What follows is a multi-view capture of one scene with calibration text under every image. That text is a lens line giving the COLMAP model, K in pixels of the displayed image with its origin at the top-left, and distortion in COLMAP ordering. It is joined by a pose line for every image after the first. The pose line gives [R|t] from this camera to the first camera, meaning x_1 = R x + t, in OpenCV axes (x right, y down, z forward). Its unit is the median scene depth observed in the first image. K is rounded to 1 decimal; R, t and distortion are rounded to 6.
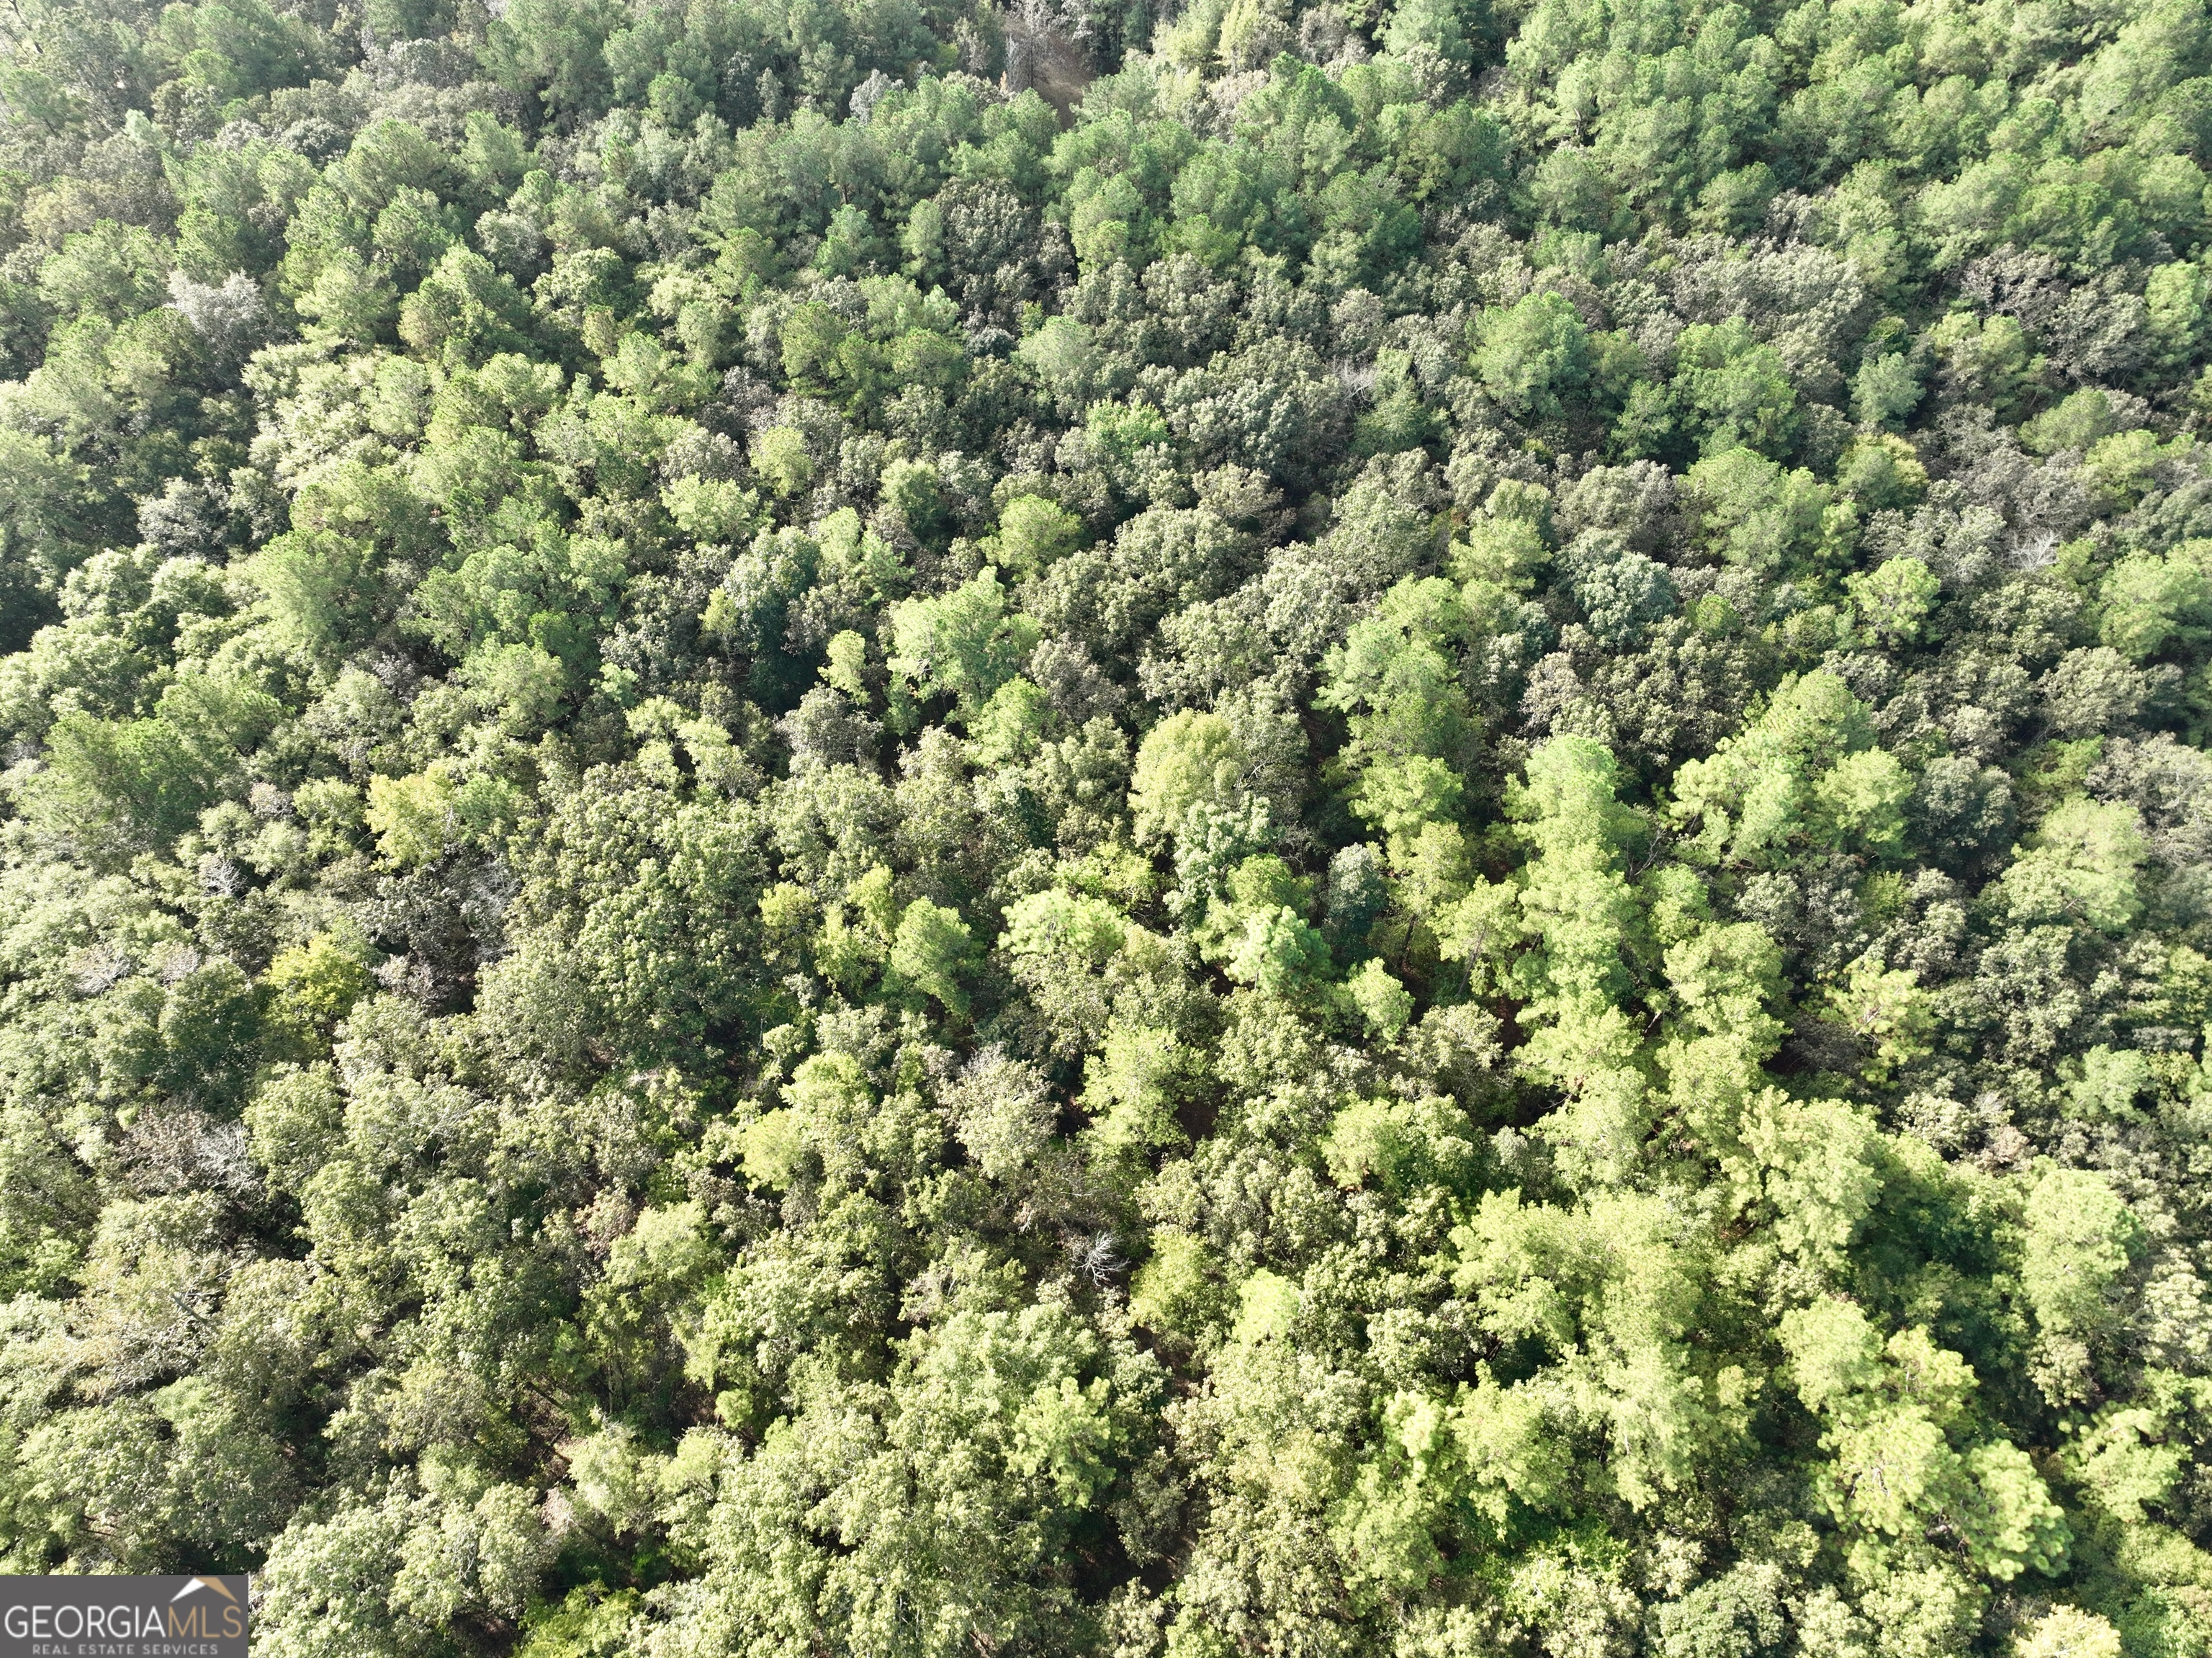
lens RADIAL K [[1592.0, 0, 1106.0], [0, 1592.0, 829.0], [0, 0, 1]] dist [0.002706, 0.012407]
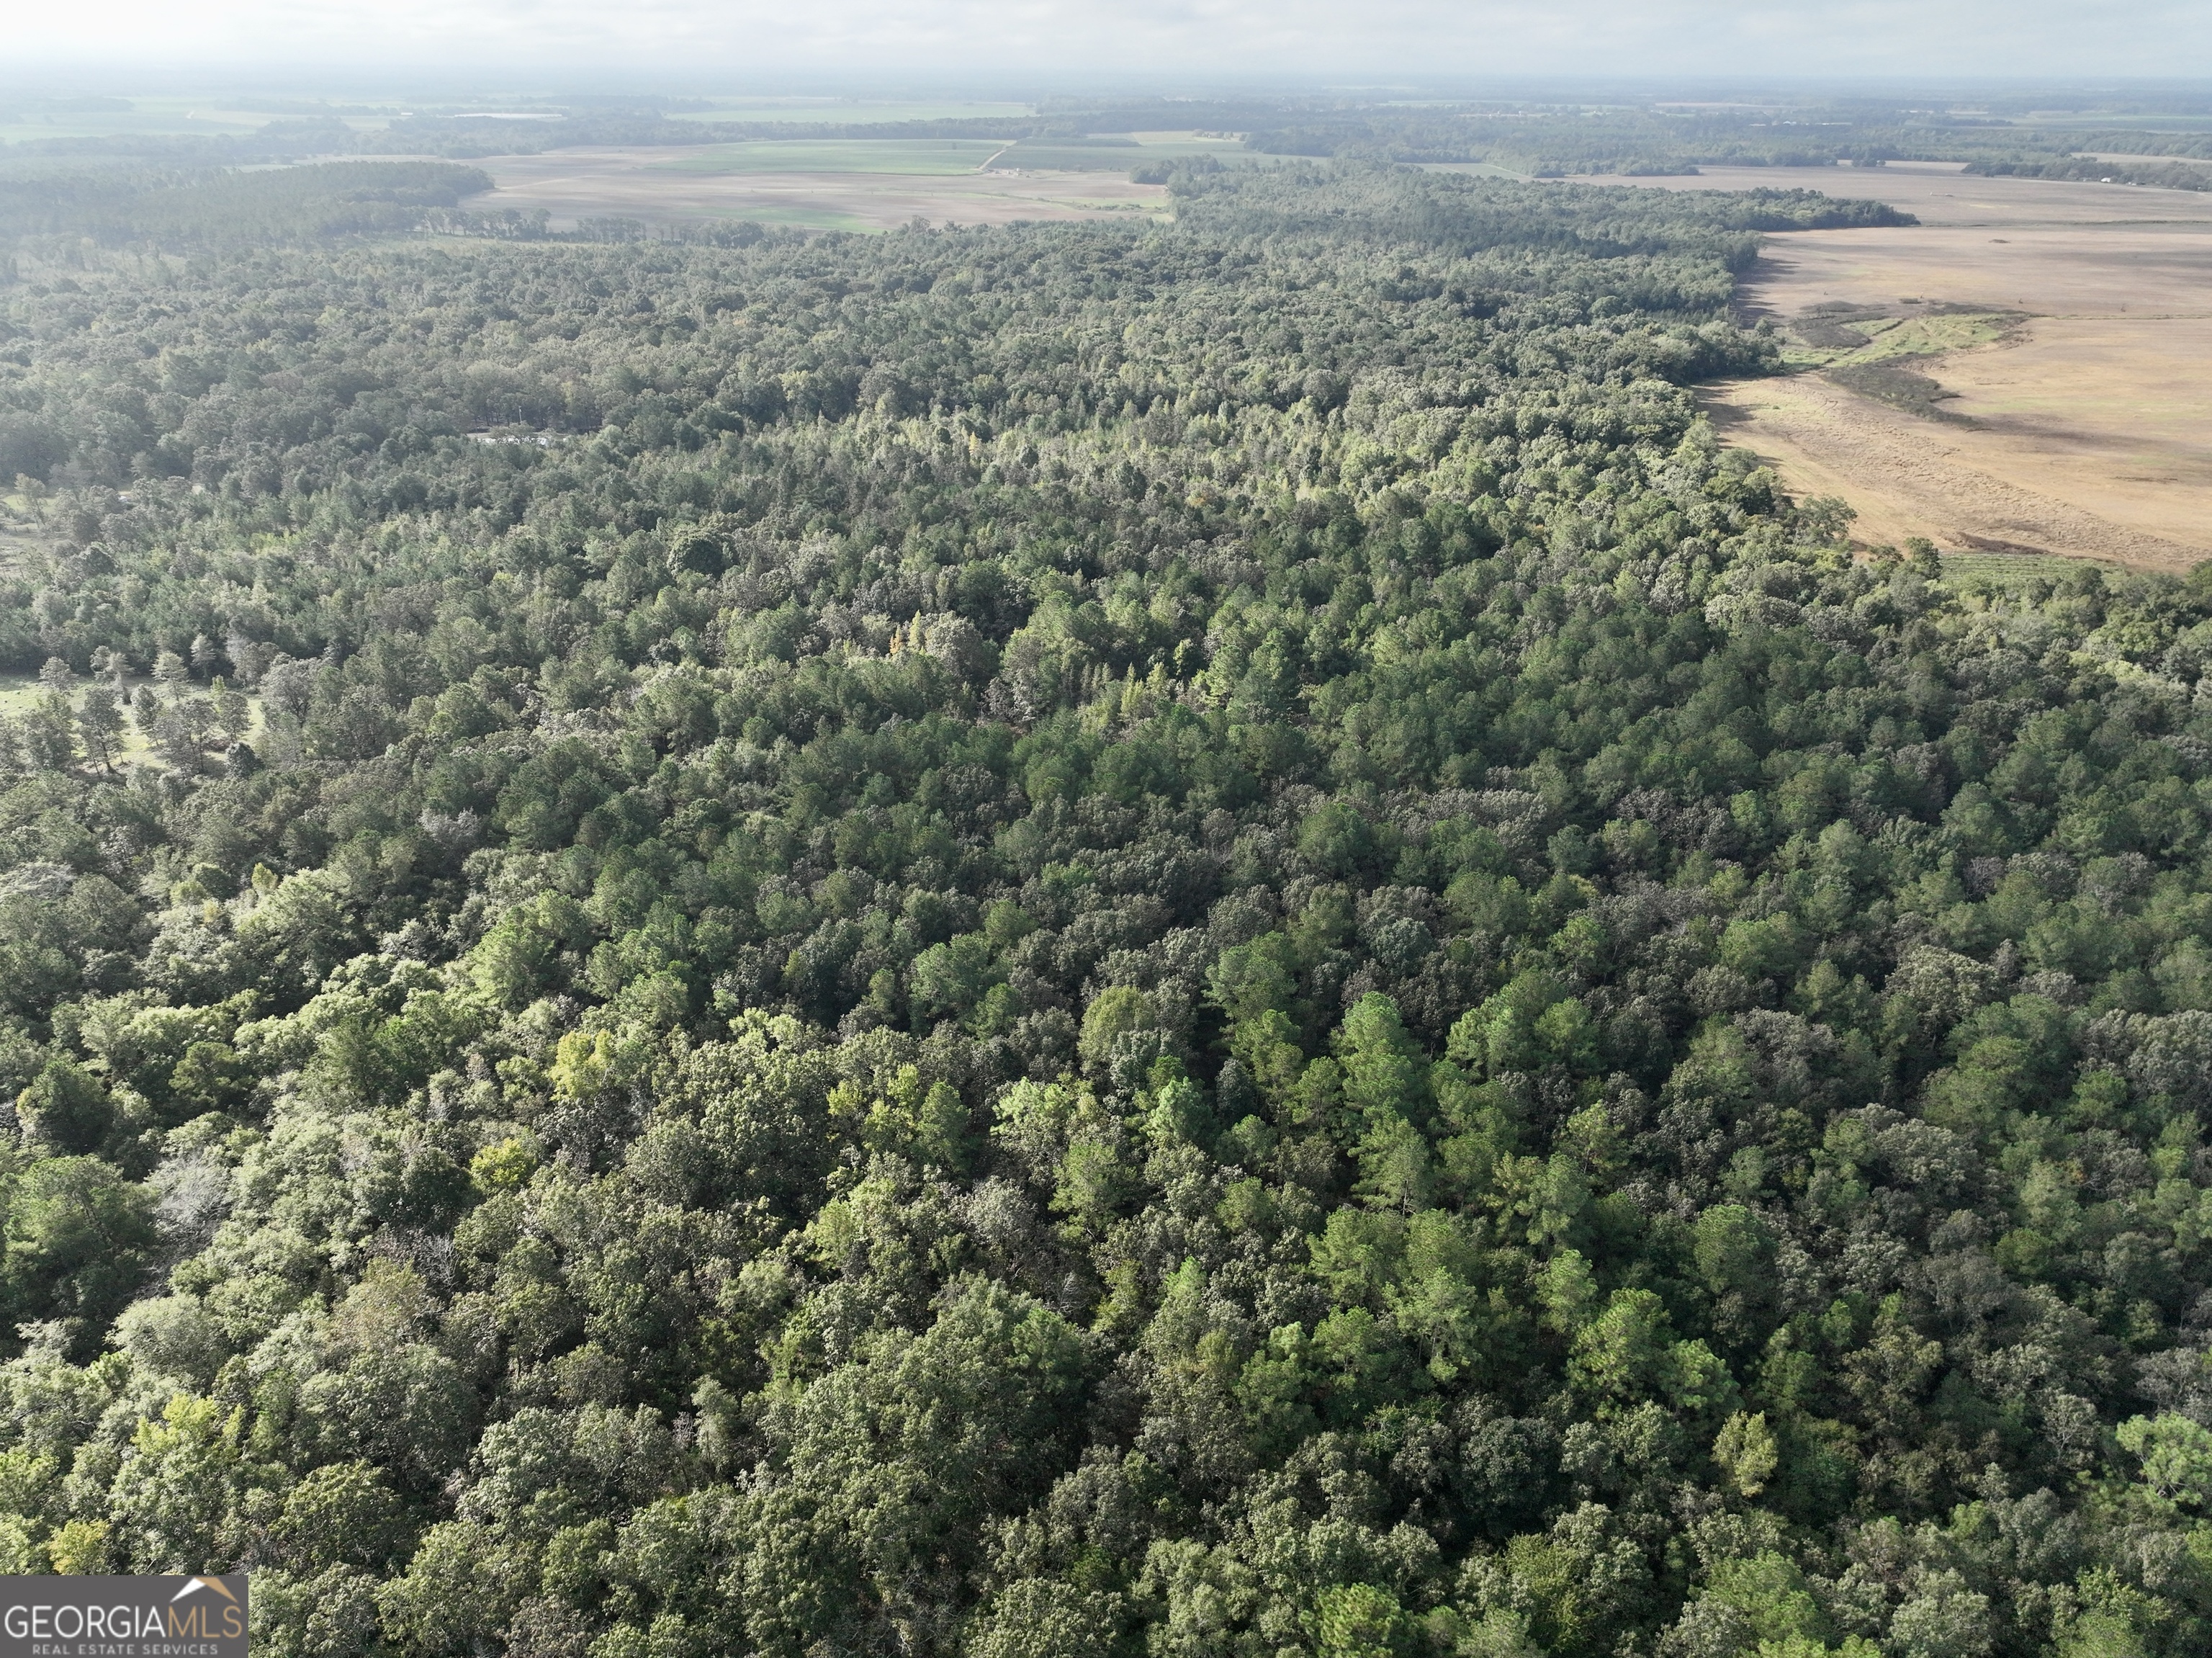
lens RADIAL K [[1592.0, 0, 1106.0], [0, 1592.0, 829.0], [0, 0, 1]] dist [0.002706, 0.012407]
pose [[0.998674, -0.015005, 0.049251, -0.026471], [0.037502, 0.867415, -0.496170, 0.500850], [-0.035276, 0.497359, 0.866827, -0.350968]]
